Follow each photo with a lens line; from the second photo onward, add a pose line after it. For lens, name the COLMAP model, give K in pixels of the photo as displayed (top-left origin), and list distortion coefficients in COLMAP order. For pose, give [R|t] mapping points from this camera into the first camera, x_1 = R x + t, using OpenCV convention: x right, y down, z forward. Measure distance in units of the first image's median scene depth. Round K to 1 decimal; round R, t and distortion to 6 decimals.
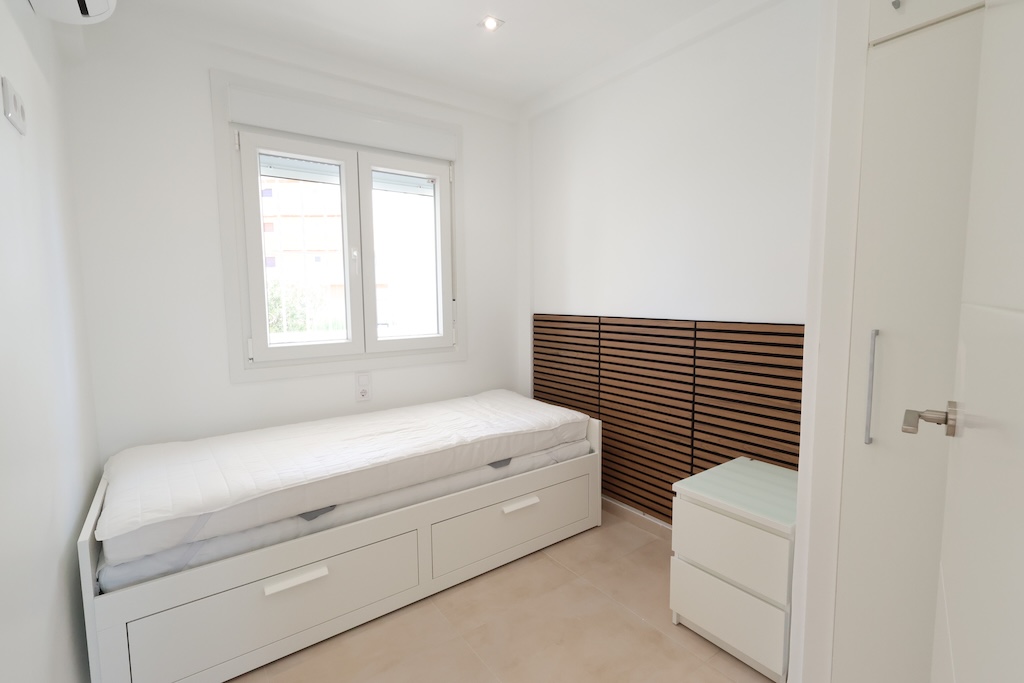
lens RADIAL K [[471.8, 0, 512.0], [0, 471.8, 341.5], [0, 0, 1]] dist [-0.002131, 0.000705]
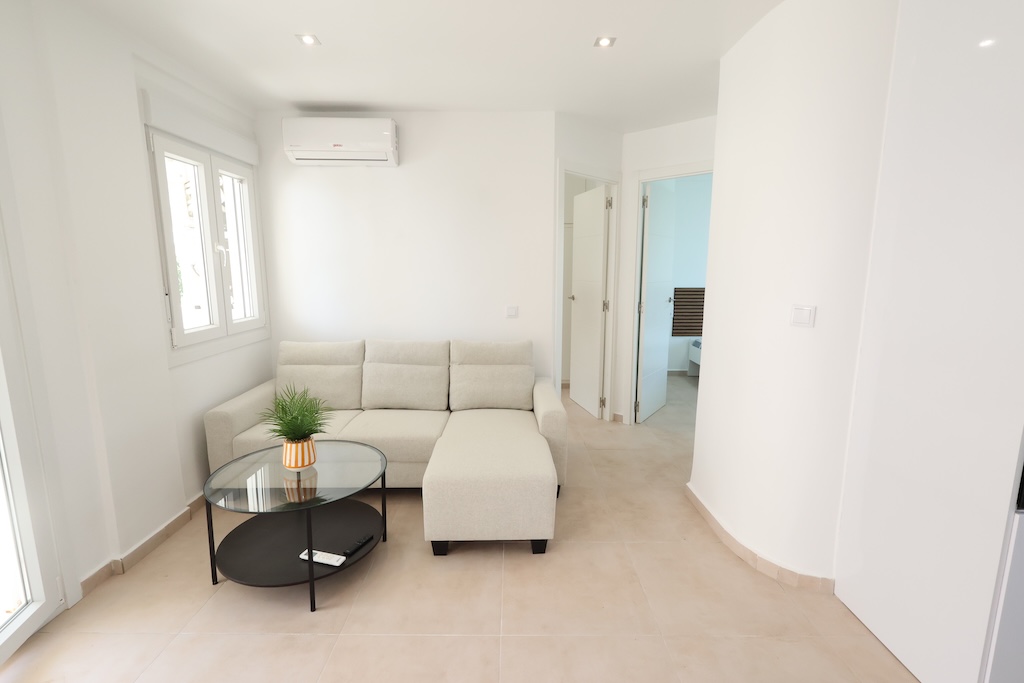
lens RADIAL K [[471.8, 0, 512.0], [0, 471.8, 341.5], [0, 0, 1]] dist [-0.002131, 0.000705]
pose [[0.587782, -0.112964, 0.801094, -0.858307], [0.051492, 0.993420, 0.102304, -0.040143], [-0.807379, -0.018883, 0.589731, -0.253745]]
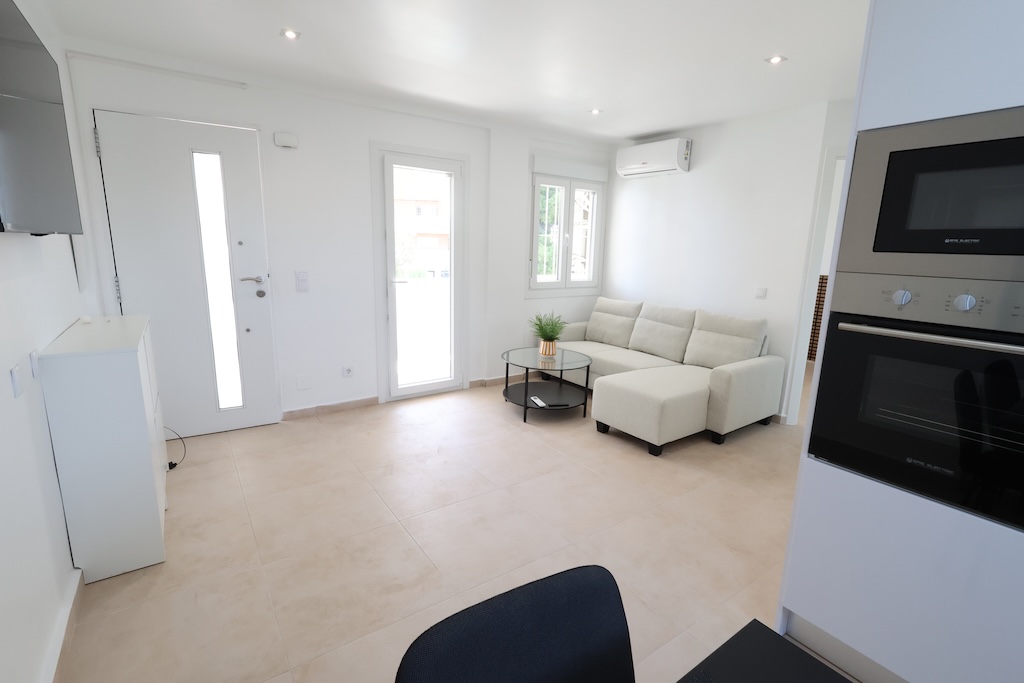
lens RADIAL K [[471.8, 0, 512.0], [0, 471.8, 341.5], [0, 0, 1]] dist [-0.002131, 0.000705]
pose [[0.998905, 0.046351, -0.006328, -0.527227], [-0.045228, 0.991441, 0.122472, 0.021541], [0.011950, -0.122052, 0.992452, -1.002380]]
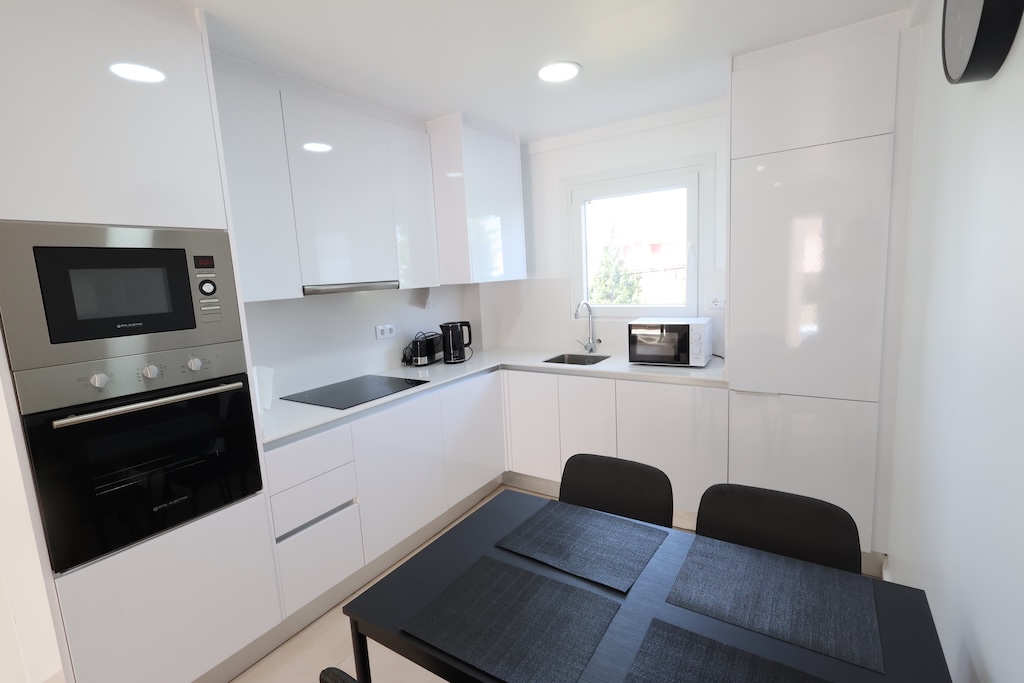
lens RADIAL K [[471.8, 0, 512.0], [0, 471.8, 341.5], [0, 0, 1]] dist [-0.002131, 0.000705]
pose [[-0.349850, -0.097300, 0.931739, -0.794281], [0.130511, 0.979830, 0.151326, -0.048641], [-0.927670, 0.174544, -0.330095, -0.753430]]
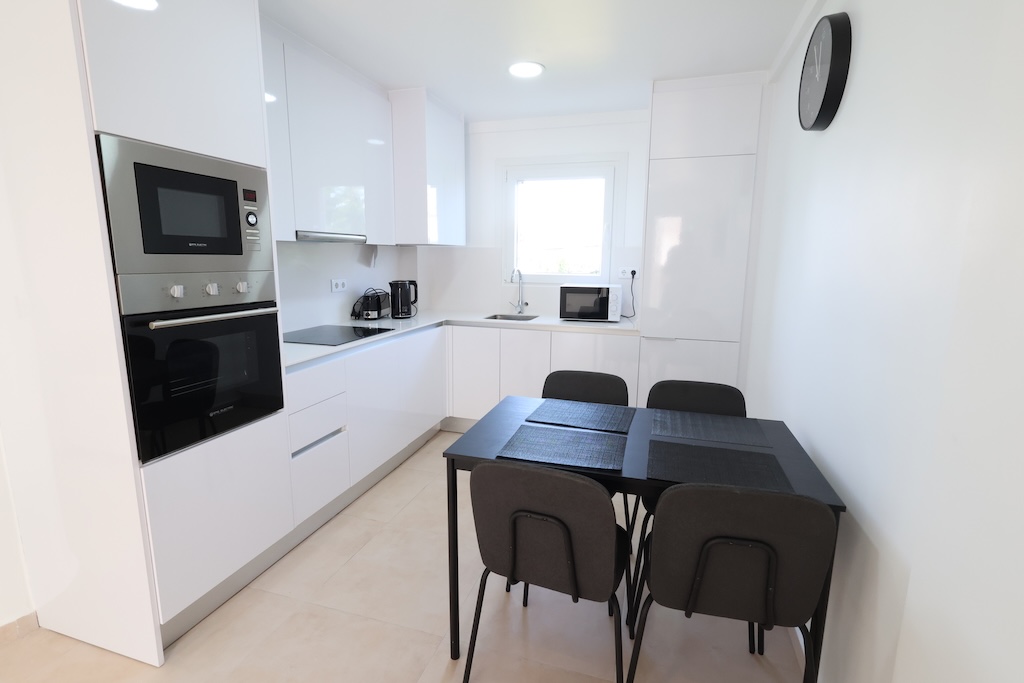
lens RADIAL K [[483.7, 0, 512.0], [0, 483.7, 341.5], [0, 0, 1]] dist [0.001109, -0.000343]
pose [[-0.596432, -0.127033, 0.792548, -0.881299], [0.062132, 0.977127, 0.203376, -0.020483], [-0.800255, 0.170543, -0.574897, -0.449106]]
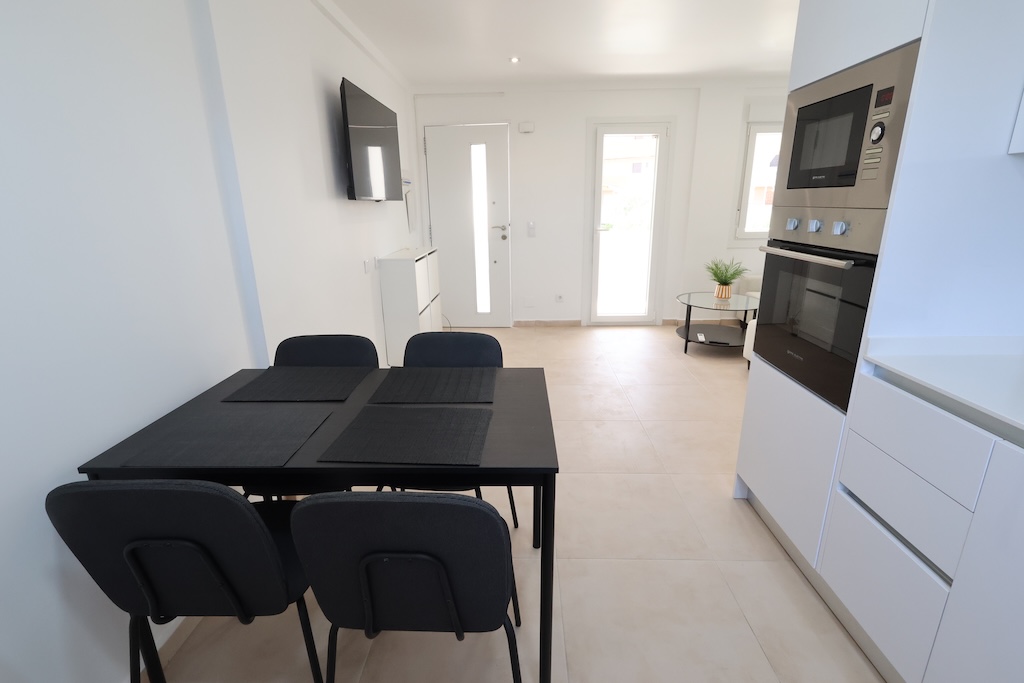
lens RADIAL K [[471.8, 0, 512.0], [0, 471.8, 341.5], [0, 0, 1]] dist [-0.002131, 0.000705]
pose [[0.797227, 0.179151, -0.576484, -0.004025], [-0.048349, 0.970831, 0.234838, 0.041222], [0.601740, -0.159347, 0.782635, -1.269376]]
